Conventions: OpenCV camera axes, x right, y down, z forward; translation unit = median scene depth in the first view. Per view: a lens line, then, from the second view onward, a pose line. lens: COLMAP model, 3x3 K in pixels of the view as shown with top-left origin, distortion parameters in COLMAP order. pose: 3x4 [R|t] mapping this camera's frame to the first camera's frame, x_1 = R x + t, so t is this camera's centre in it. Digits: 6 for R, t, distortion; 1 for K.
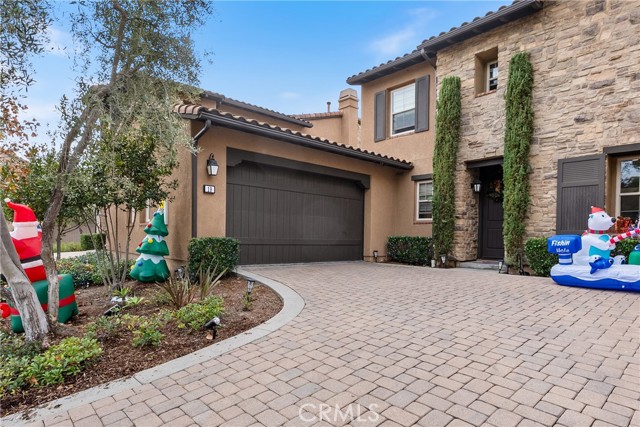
lens RADIAL K [[377.8, 0, 319.7], [0, 377.8, 236.0], [0, 0, 1]] dist [0.001090, 0.000388]
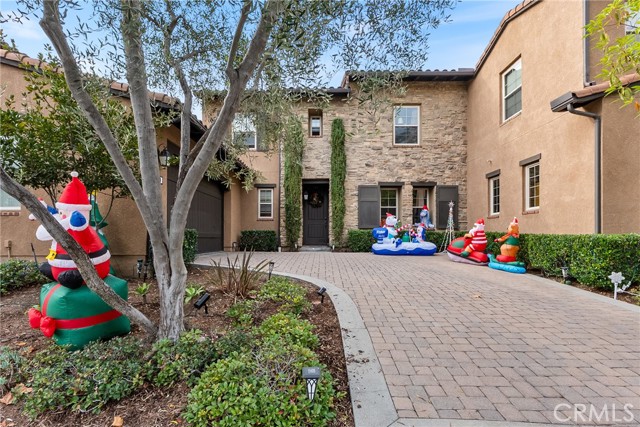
lens RADIAL K [[322.8, 0, 322.8], [0, 322.8, 228.3], [0, 0, 1]] dist [-0.000591, -0.000830]
pose [[0.663355, 0.003919, 0.748294, -0.572005], [0.009316, 0.999866, -0.013494, 0.014908], [-0.748247, 0.015922, 0.663230, 0.127569]]
